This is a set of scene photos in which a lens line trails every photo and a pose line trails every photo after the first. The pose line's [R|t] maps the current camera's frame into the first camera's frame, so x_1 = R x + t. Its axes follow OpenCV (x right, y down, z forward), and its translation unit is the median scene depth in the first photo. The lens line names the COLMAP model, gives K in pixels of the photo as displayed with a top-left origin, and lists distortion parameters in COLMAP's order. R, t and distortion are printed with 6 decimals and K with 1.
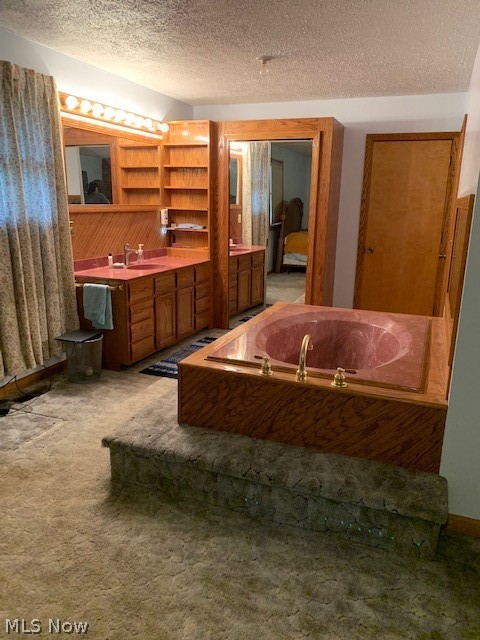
lens RADIAL K [[491.4, 0, 248.7], [0, 491.4, 320.3], [0, 0, 1]] dist [0.110402, -0.193519]
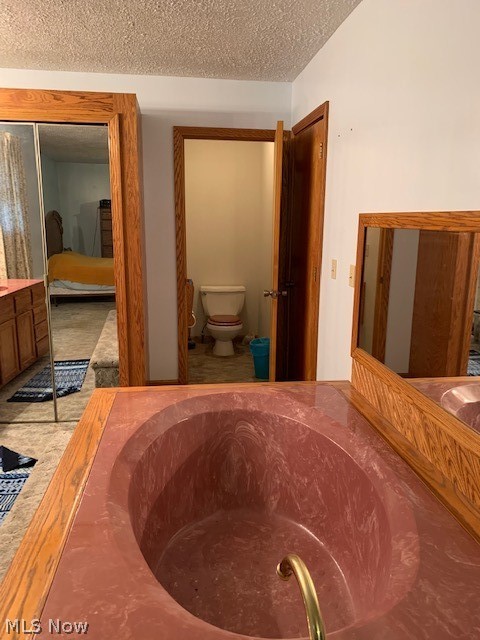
lens RADIAL K [[491.4, 0, 248.7], [0, 491.4, 320.3], [0, 0, 1]] dist [0.110402, -0.193519]
pose [[0.880034, -0.108254, 0.462408, -0.038988], [0.119325, 0.992841, 0.005339, -0.086700], [-0.459676, 0.050478, 0.886651, 0.336089]]
